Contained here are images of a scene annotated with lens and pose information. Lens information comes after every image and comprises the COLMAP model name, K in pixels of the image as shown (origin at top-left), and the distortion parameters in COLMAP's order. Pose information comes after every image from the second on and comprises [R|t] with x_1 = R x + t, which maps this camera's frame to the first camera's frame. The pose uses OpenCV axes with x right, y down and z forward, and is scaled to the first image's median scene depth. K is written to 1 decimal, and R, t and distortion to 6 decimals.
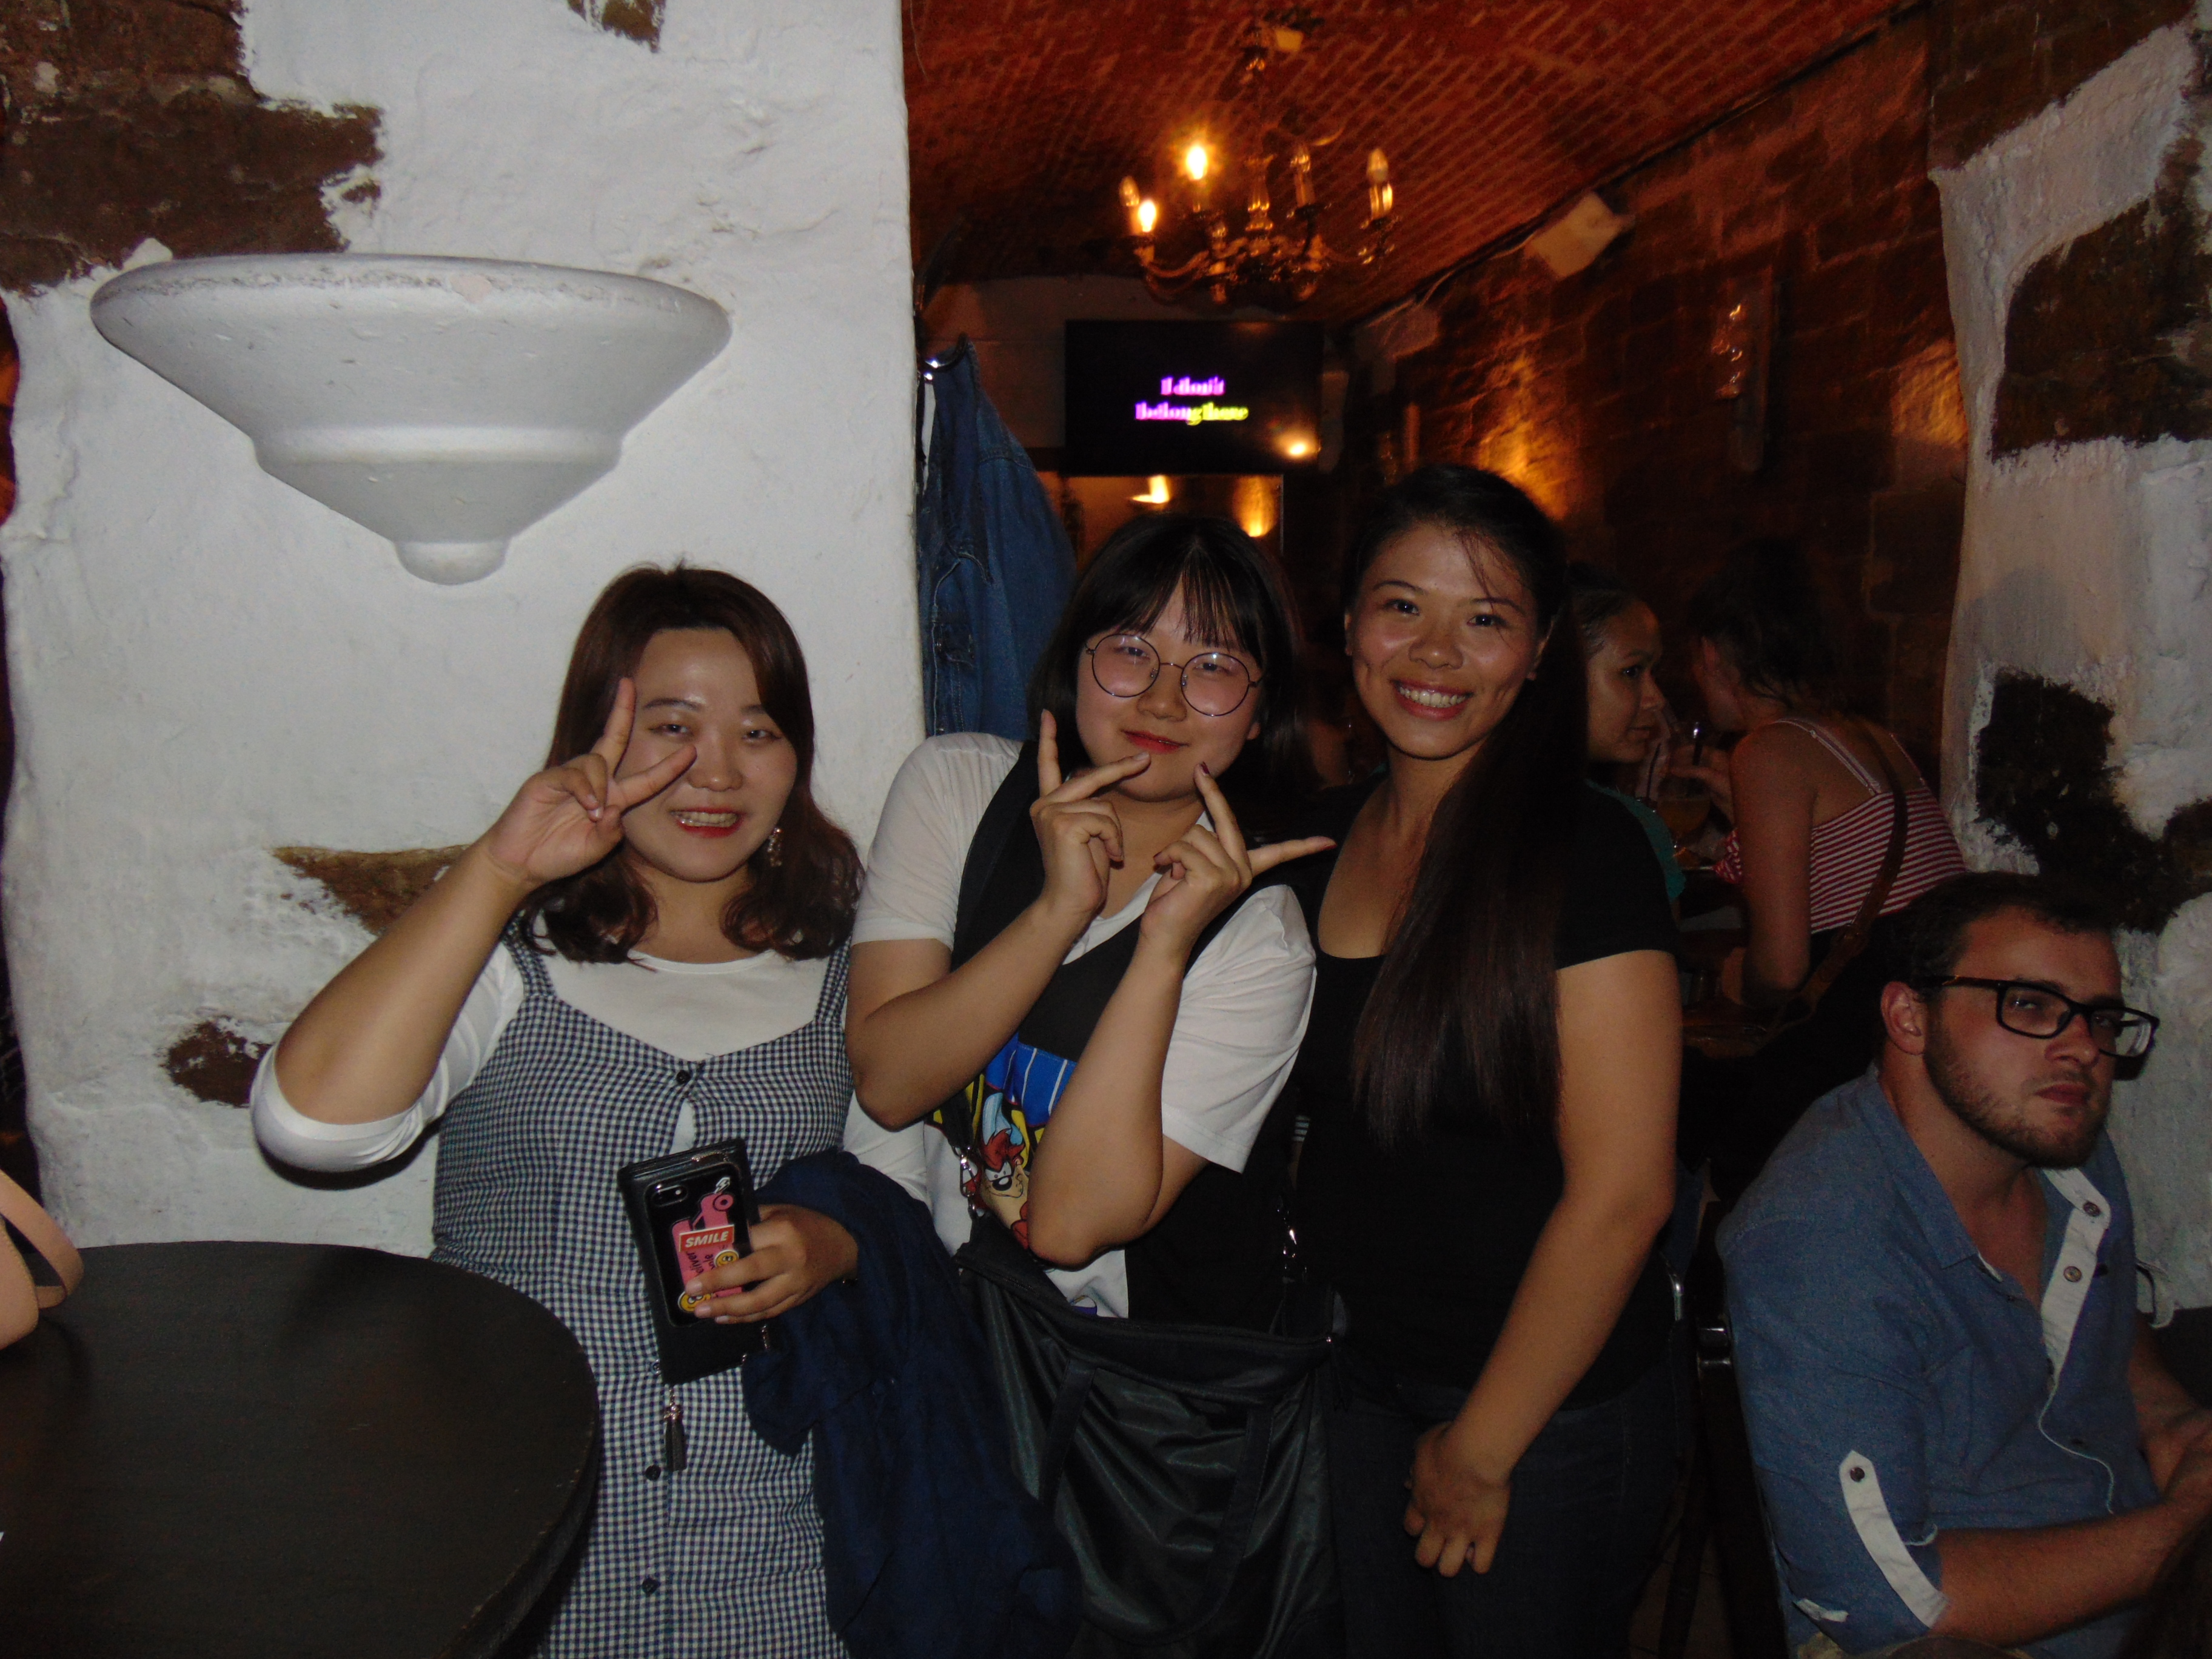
lens RADIAL K [[1667.3, 0, 1105.7], [0, 1667.3, 834.8], [0, 0, 1]] dist [-0.020730, 0.065906]
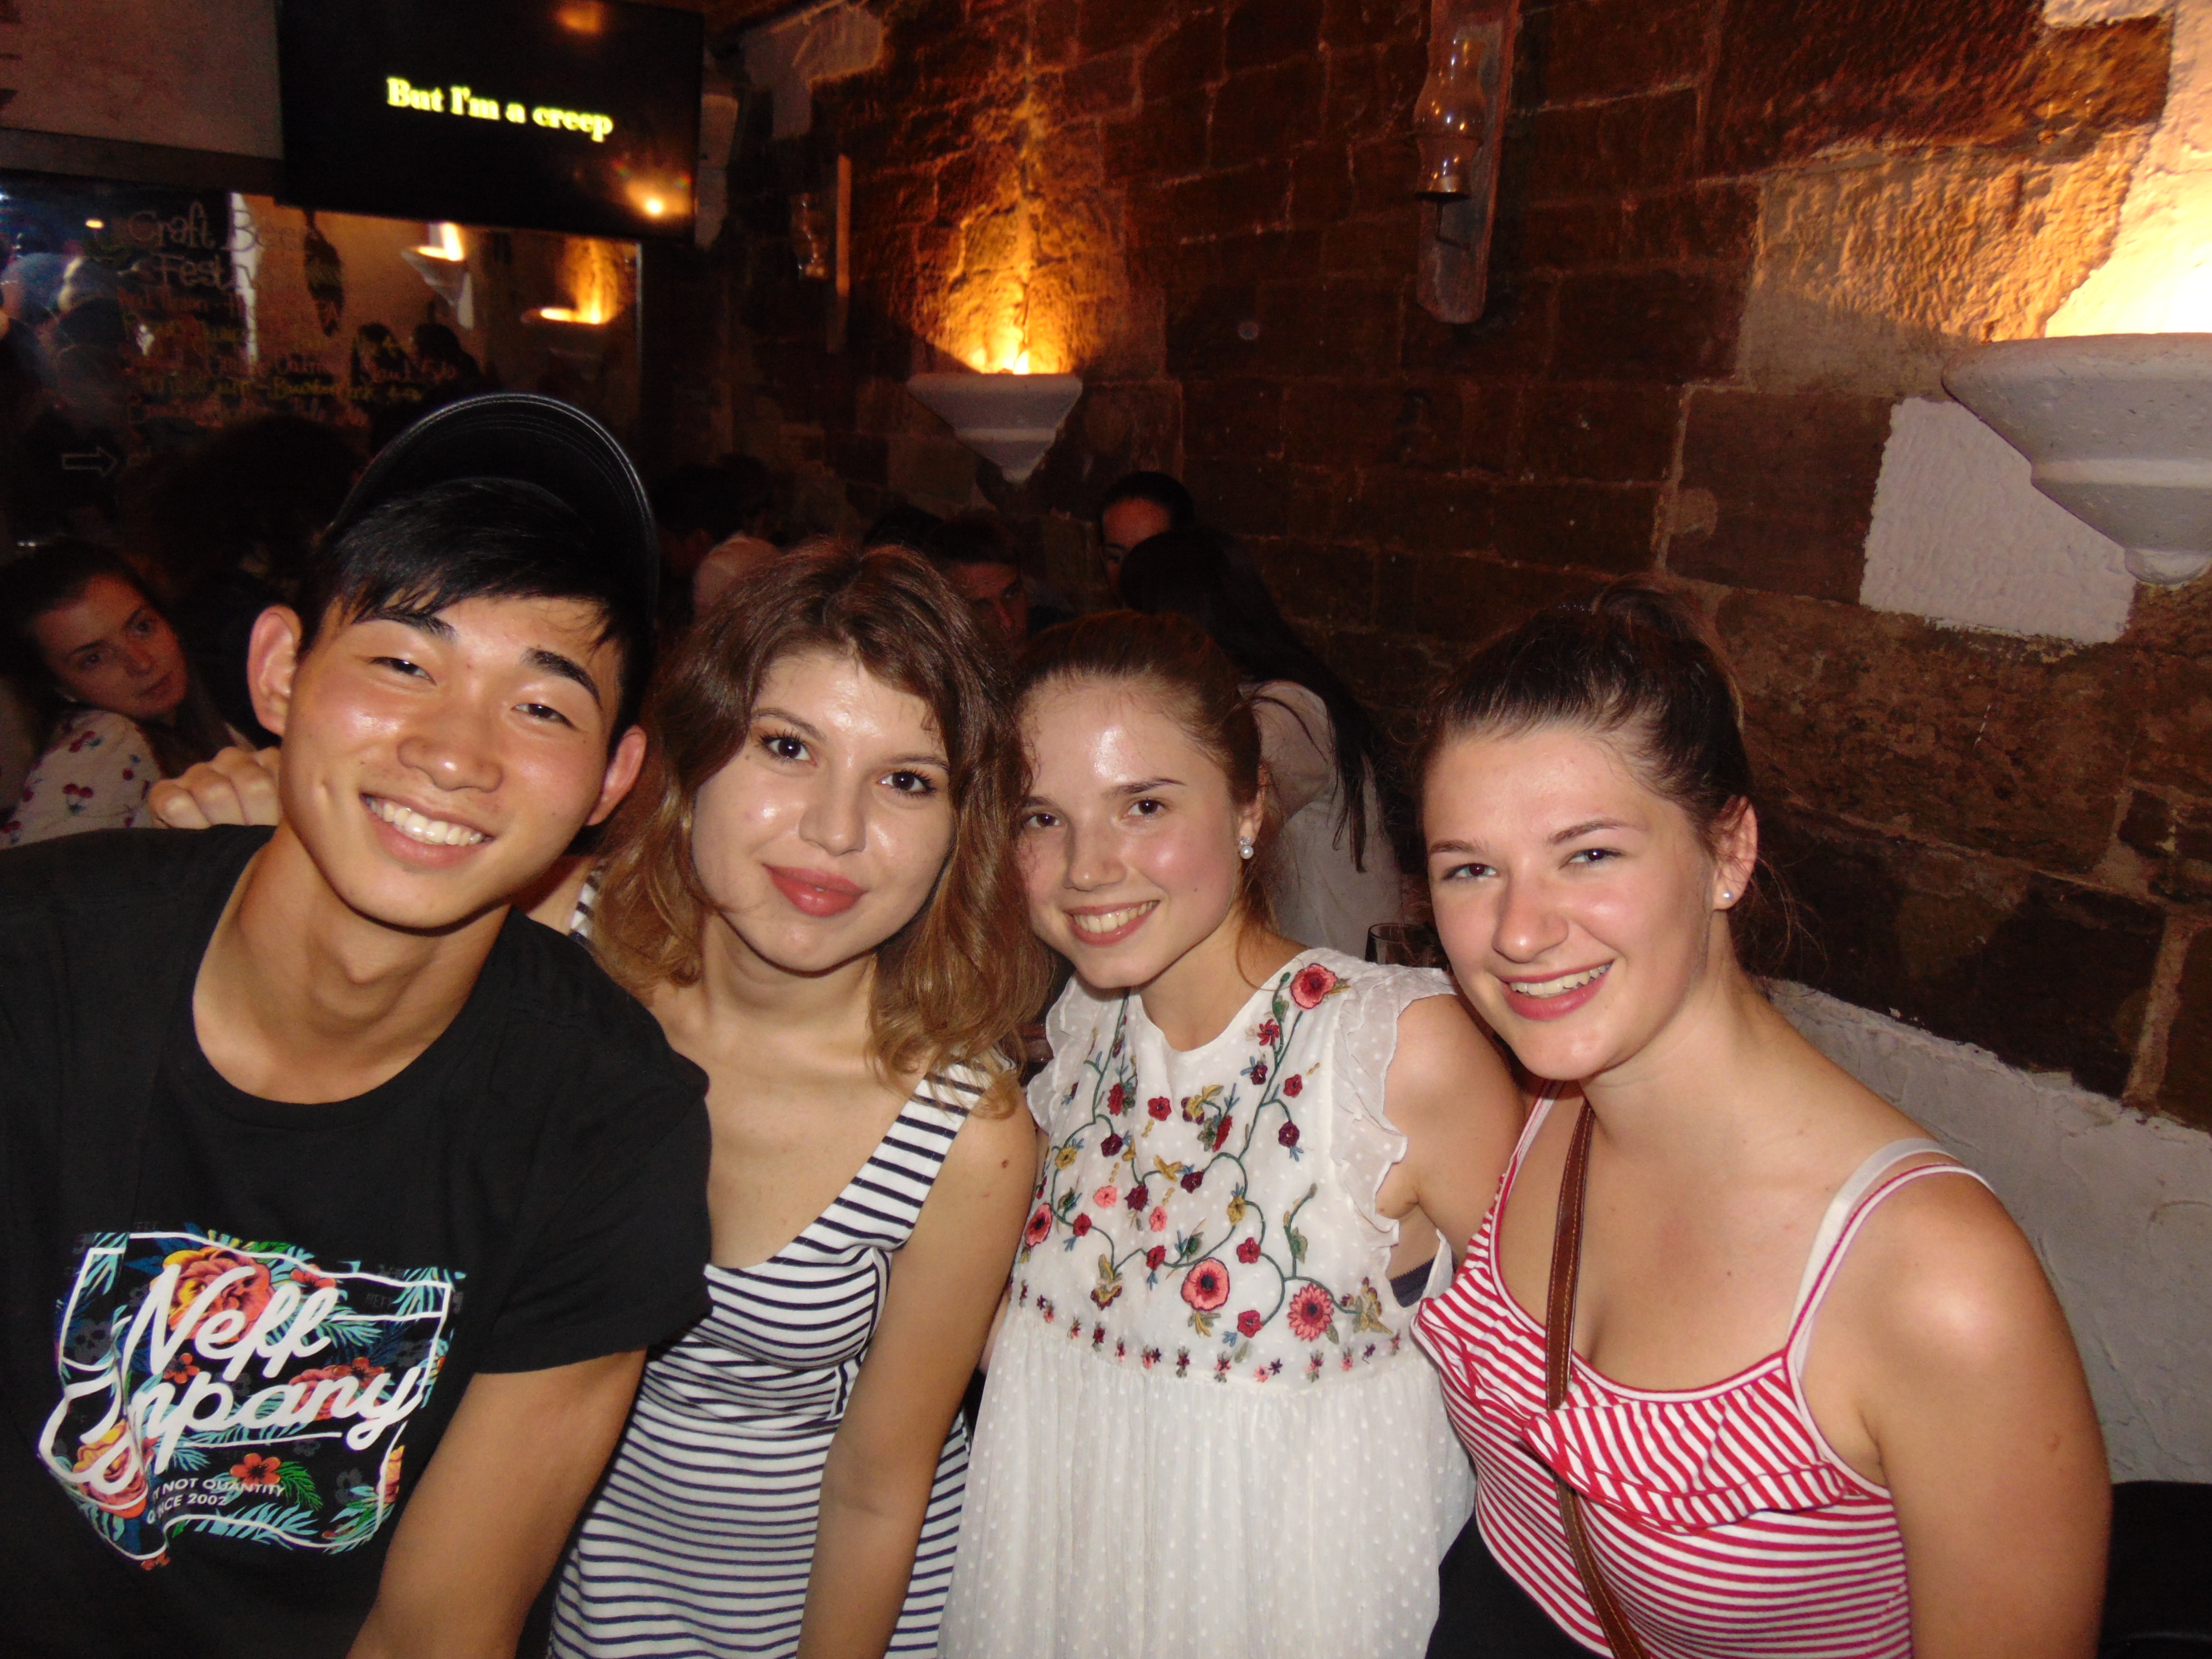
lens RADIAL K [[1667.3, 0, 1127.3], [0, 1667.3, 815.0], [0, 0, 1]] dist [-0.020730, 0.065906]
pose [[0.918078, -0.023457, 0.395705, 0.015943], [-0.020169, 0.994190, 0.105729, -0.073642], [-0.395886, -0.105049, 0.912271, 0.345855]]
